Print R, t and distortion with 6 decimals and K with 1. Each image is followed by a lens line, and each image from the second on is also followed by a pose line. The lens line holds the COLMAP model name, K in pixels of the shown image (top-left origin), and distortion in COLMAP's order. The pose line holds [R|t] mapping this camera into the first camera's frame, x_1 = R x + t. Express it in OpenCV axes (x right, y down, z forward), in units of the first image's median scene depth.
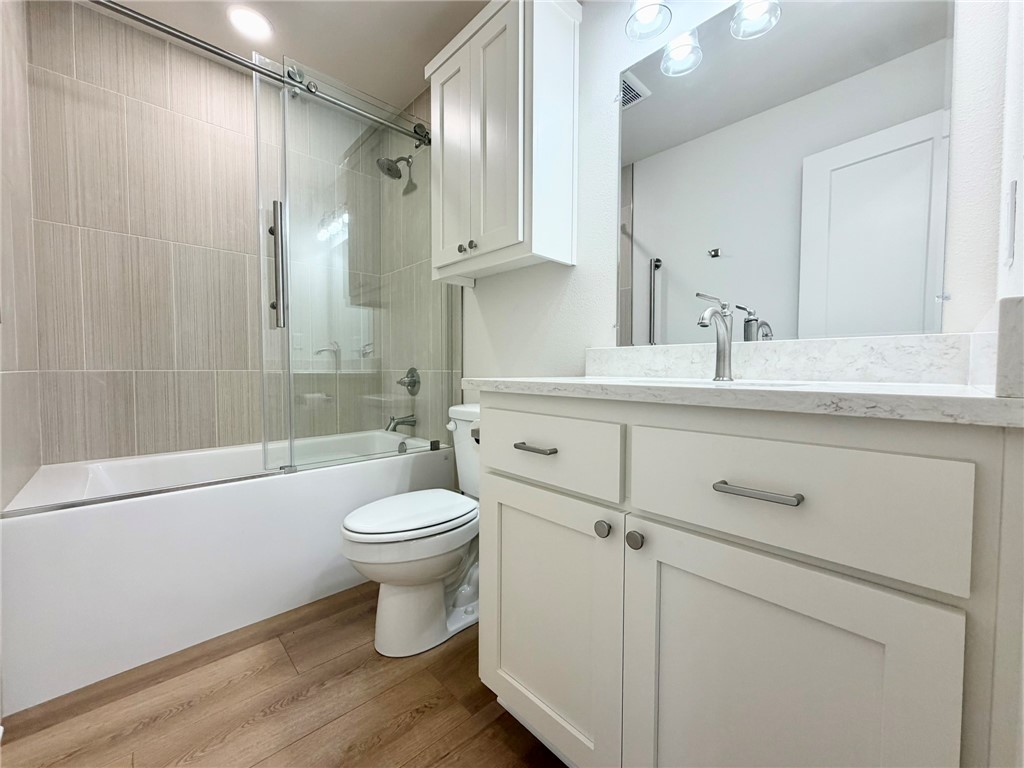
lens RADIAL K [[409.4, 0, 512.1], [0, 409.4, 385.3], [0, 0, 1]] dist [-0.004279, 0.000707]
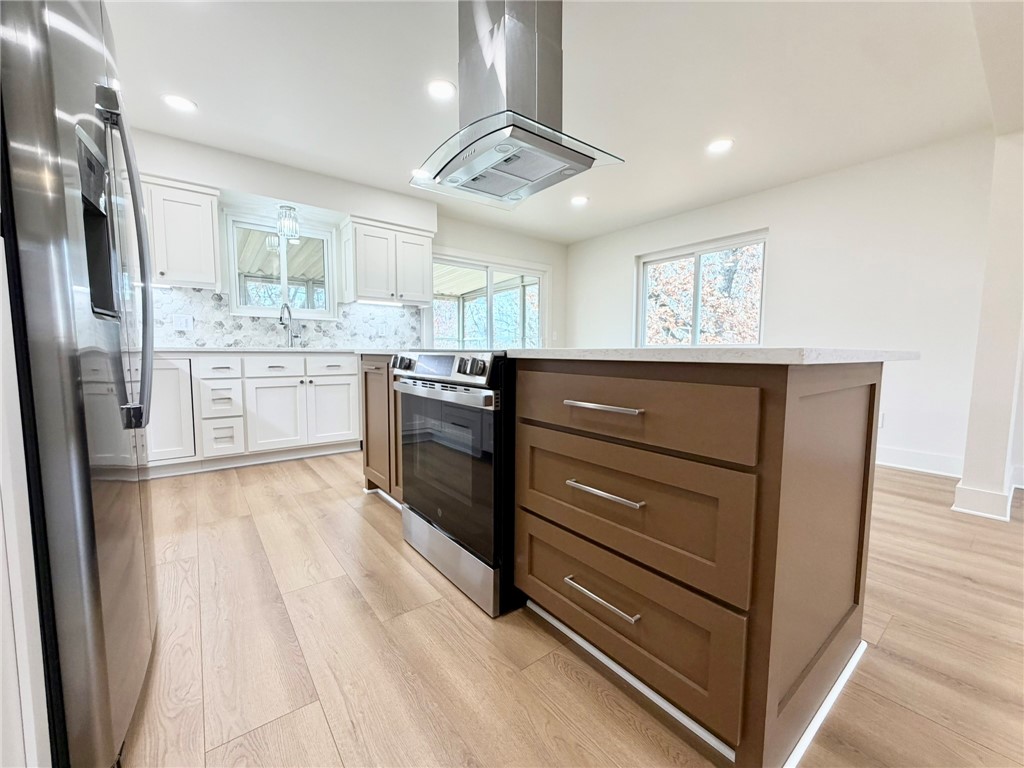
lens RADIAL K [[409.4, 0, 511.8], [0, 409.4, 384.8], [0, 0, 1]] dist [-0.004279, 0.000707]
pose [[0.086776, -0.082985, 0.992766, -3.961141], [0.042965, 0.995909, 0.079493, 0.127529], [-0.995301, 0.035756, 0.089987, -1.651897]]
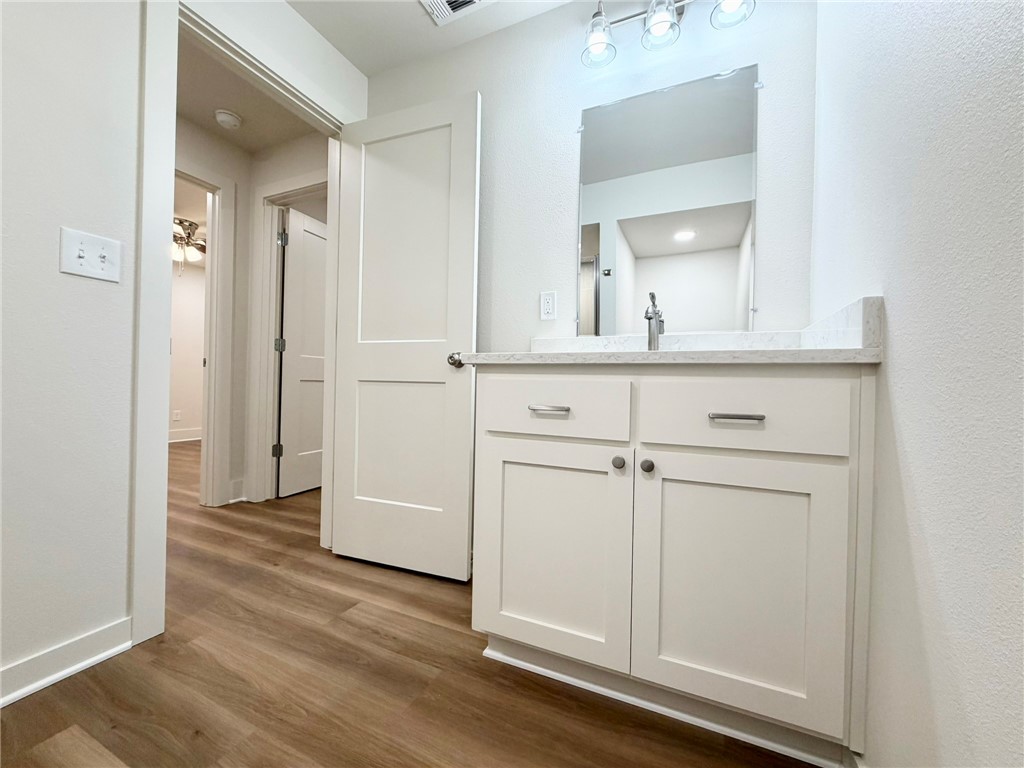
lens RADIAL K [[409.4, 0, 506.9], [0, 409.4, 380.1], [0, 0, 1]] dist [-0.004279, 0.000707]
pose [[0.923433, 0.018998, 0.383289, -0.617906], [-0.004271, 0.999221, -0.039238, 0.138597], [-0.383736, 0.034596, 0.922795, -0.089351]]
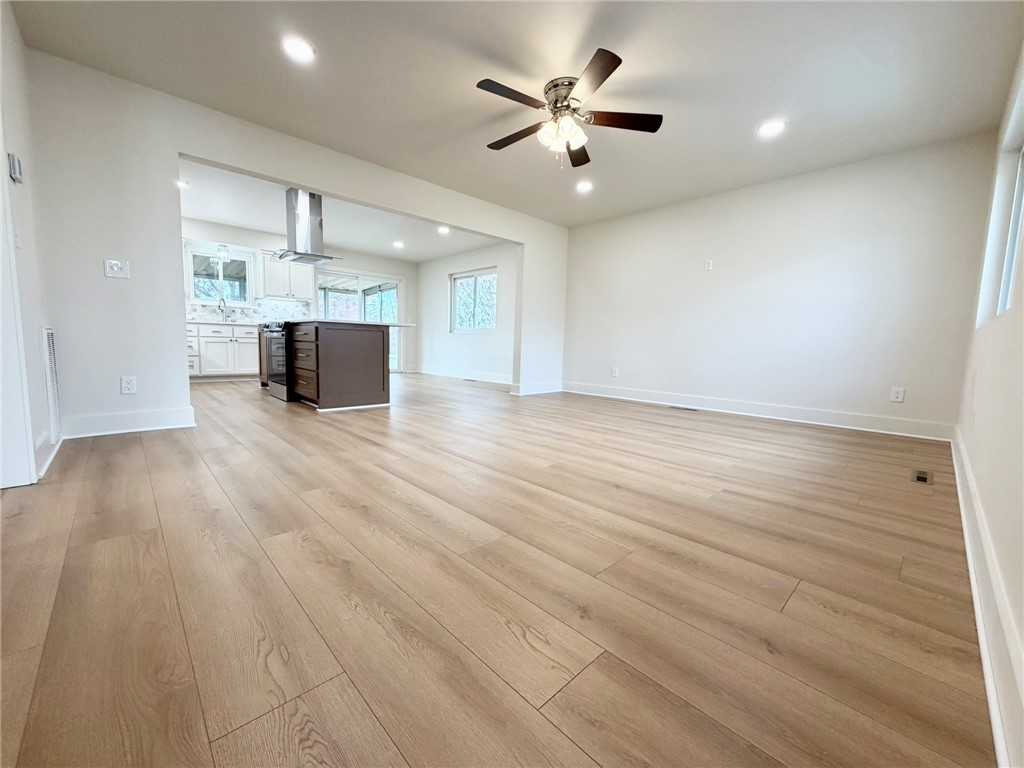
lens RADIAL K [[409.4, 0, 510.2], [0, 409.4, 386.3], [0, 0, 1]] dist [-0.004279, 0.000707]
pose [[-0.012832, -0.107993, 0.994069, -8.288307], [0.018051, 0.993964, 0.108214, 0.484759], [-0.999755, 0.019332, -0.010805, -4.622181]]
